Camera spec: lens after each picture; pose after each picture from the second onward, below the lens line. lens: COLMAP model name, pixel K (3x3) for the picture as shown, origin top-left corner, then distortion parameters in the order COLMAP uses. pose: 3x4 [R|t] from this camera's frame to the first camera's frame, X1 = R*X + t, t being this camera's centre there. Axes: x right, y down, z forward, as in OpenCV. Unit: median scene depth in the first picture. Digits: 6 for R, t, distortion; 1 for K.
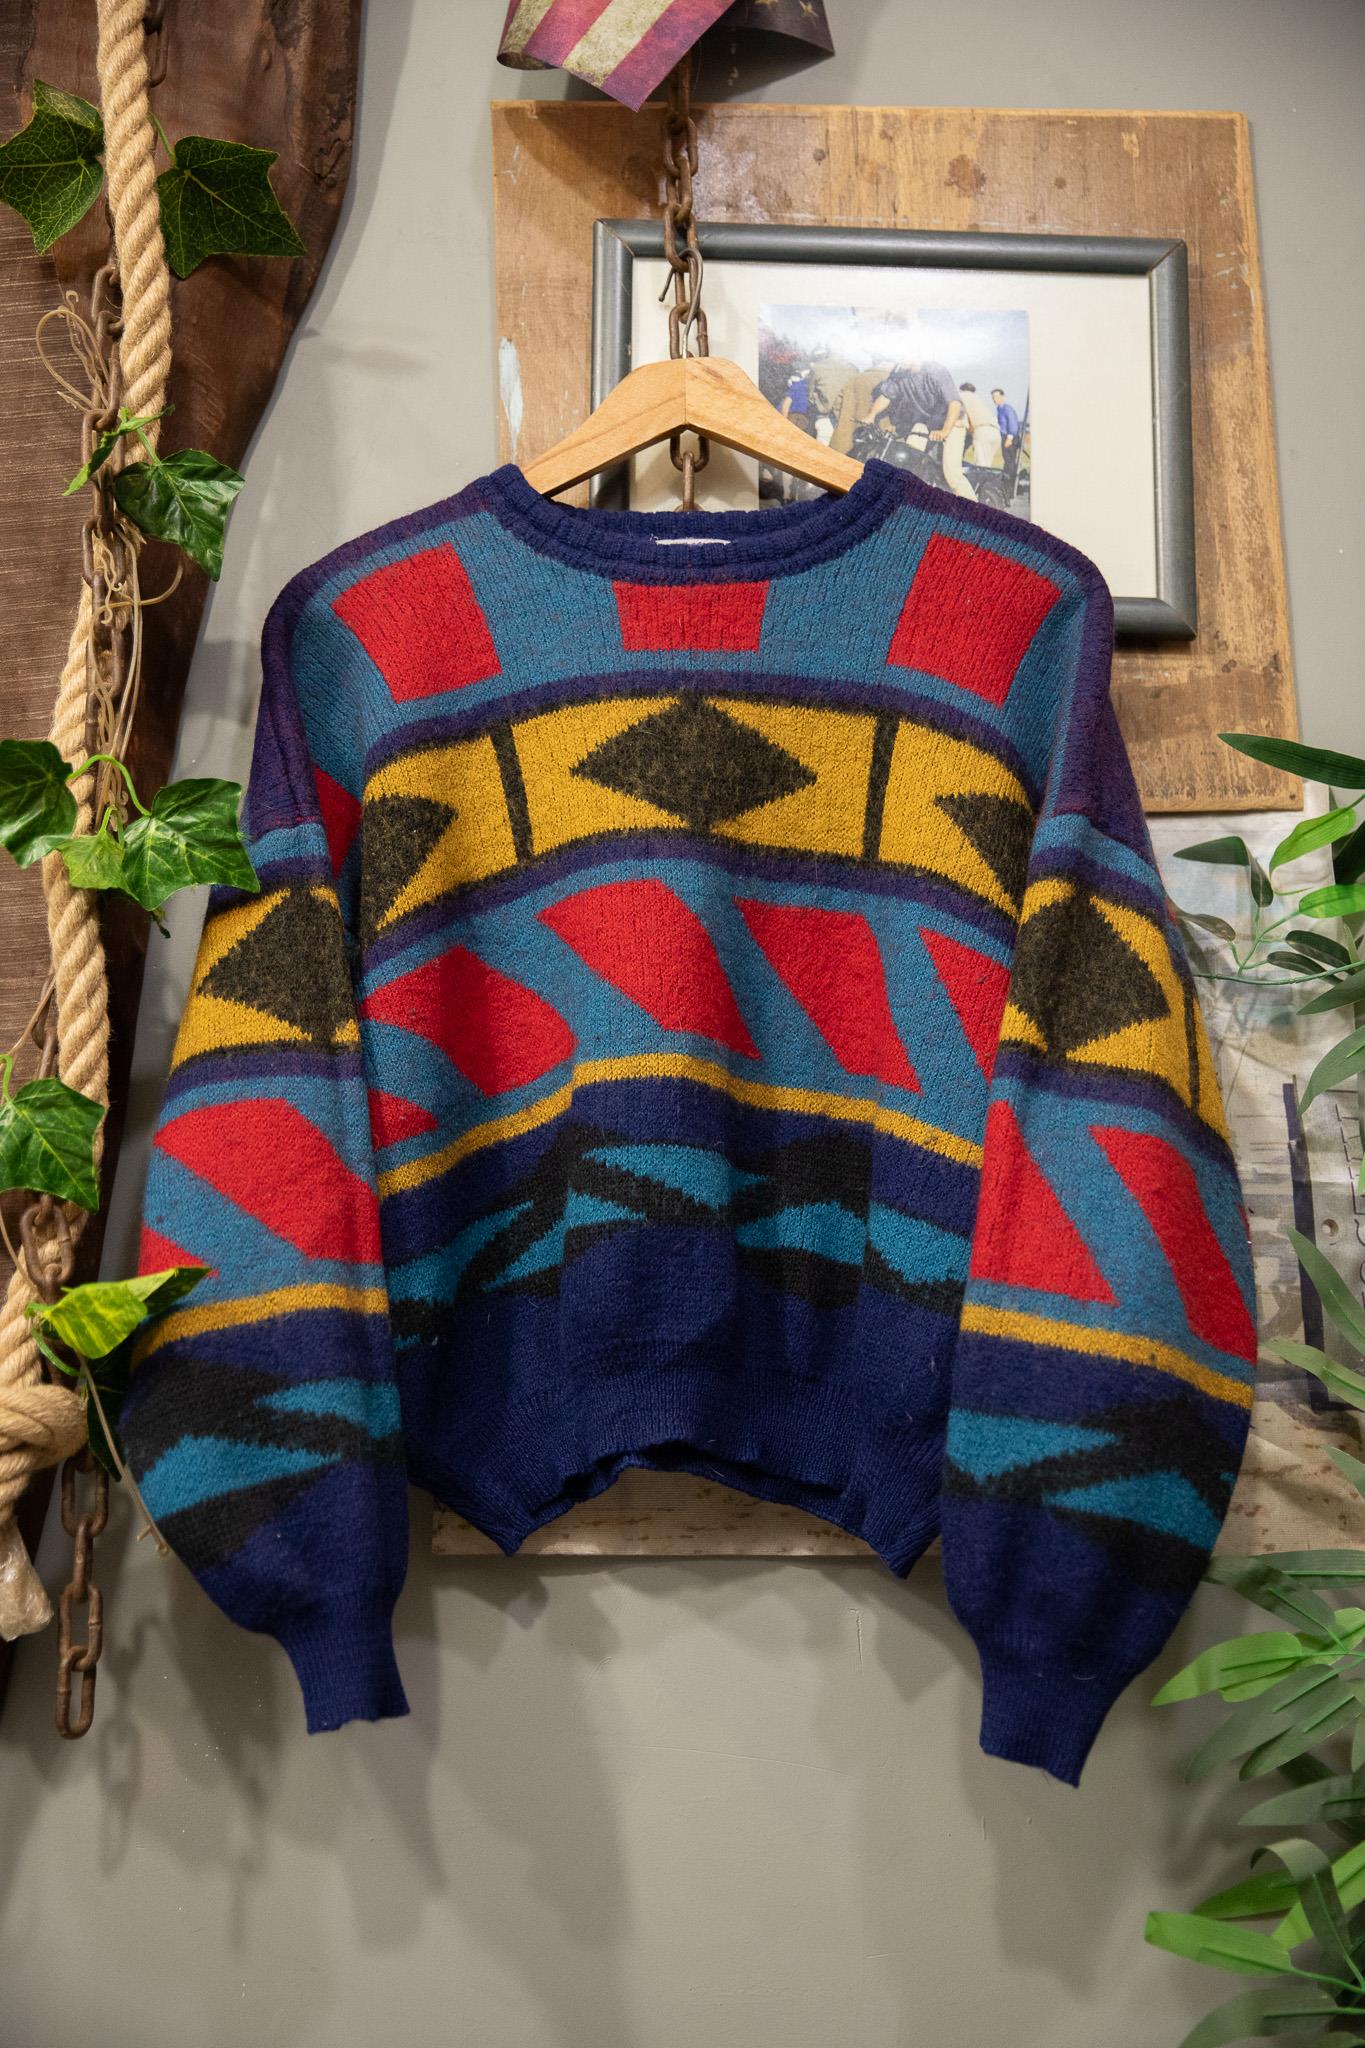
lens RADIAL K [[2441.5, 0, 682.5], [0, 2441.5, 1024.0], [0, 0, 1]] dist [0.001825, 0.222145]
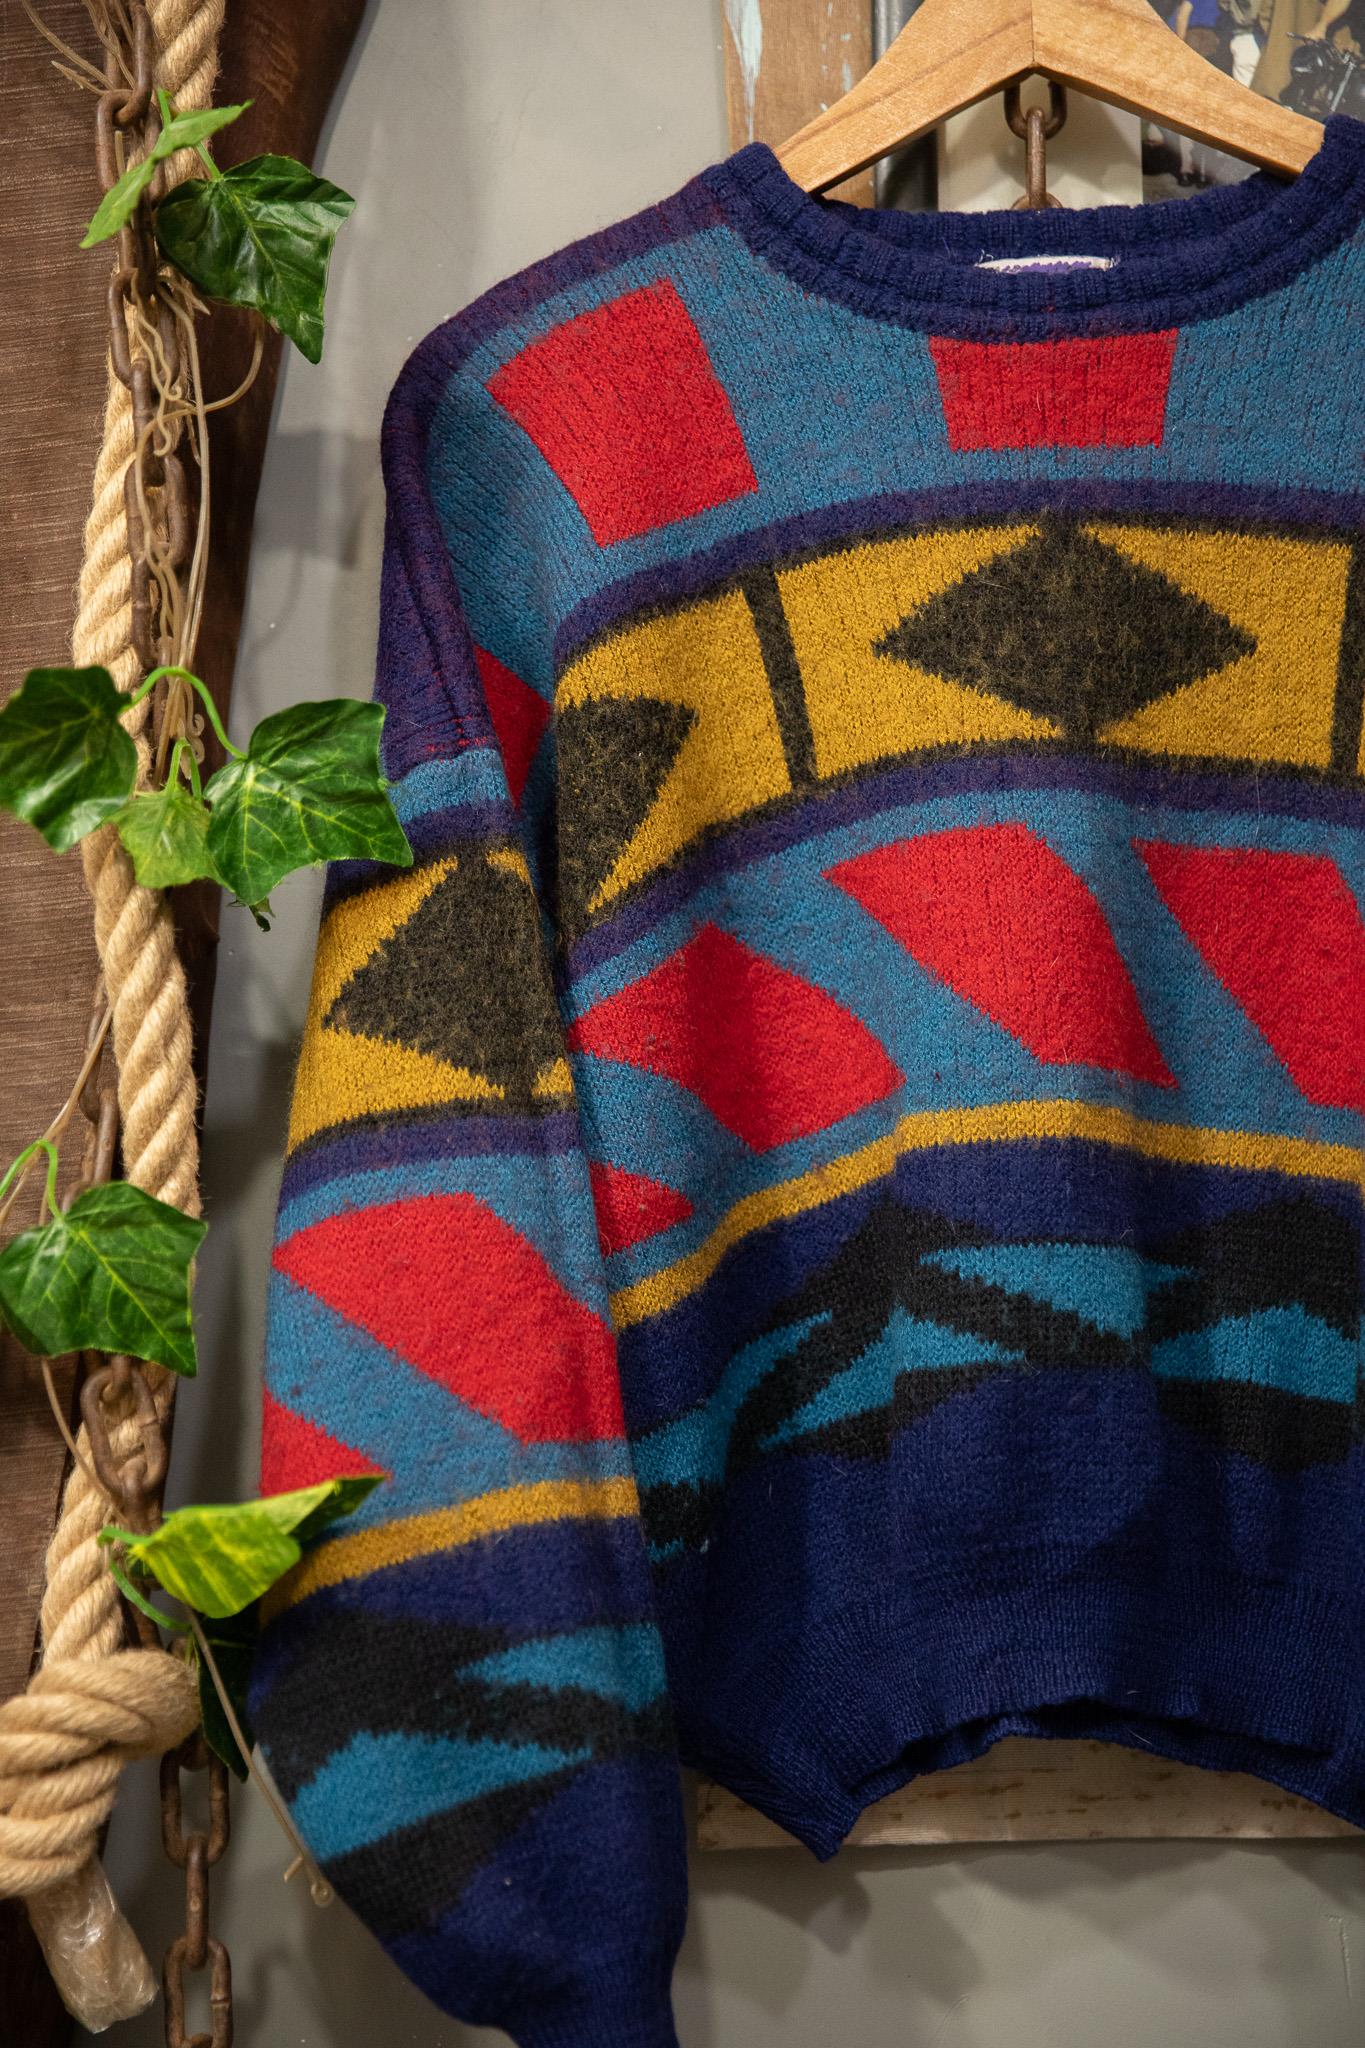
lens RADIAL K [[3654.5, 0, 675.1], [0, 3654.5, 1025.8], [0, 0, 1]] dist [0.129983, 0.300959]
pose [[0.999590, -0.023182, -0.016812, -0.085130], [0.024830, 0.994101, 0.105574, -0.108782], [0.014265, -0.105948, 0.994269, 0.029462]]
